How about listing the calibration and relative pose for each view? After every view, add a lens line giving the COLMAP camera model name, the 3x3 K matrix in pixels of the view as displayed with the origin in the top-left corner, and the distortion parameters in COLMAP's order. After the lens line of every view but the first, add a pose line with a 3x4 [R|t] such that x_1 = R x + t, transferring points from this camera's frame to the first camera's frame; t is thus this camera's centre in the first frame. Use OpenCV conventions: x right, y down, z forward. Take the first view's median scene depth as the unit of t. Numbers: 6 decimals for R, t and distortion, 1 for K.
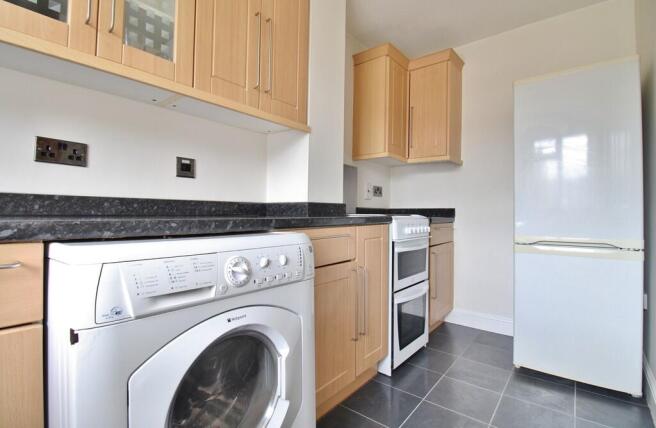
lens RADIAL K [[312.9, 0, 327.8], [0, 312.9, 211.1], [0, 0, 1]] dist [-0.011302, 0.000191]
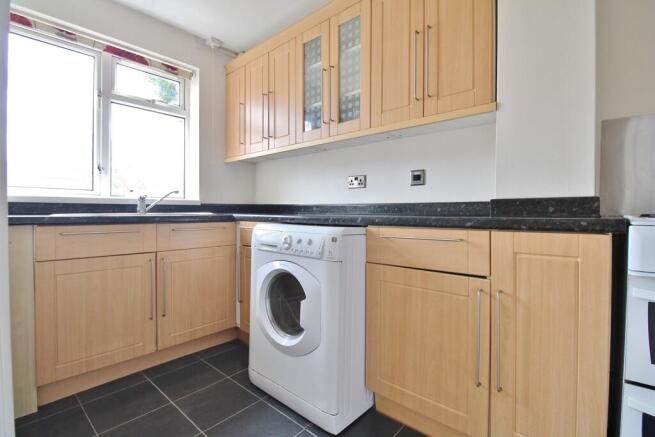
lens RADIAL K [[305.1, 0, 329.1], [0, 305.1, 215.1], [0, 0, 1]] dist [-0.010024, -0.000340]
pose [[-0.037365, 0.004253, -0.999293, 0.826817], [0.002462, 0.999988, 0.004164, 0.009198], [0.999299, -0.002305, -0.037375, 0.690692]]
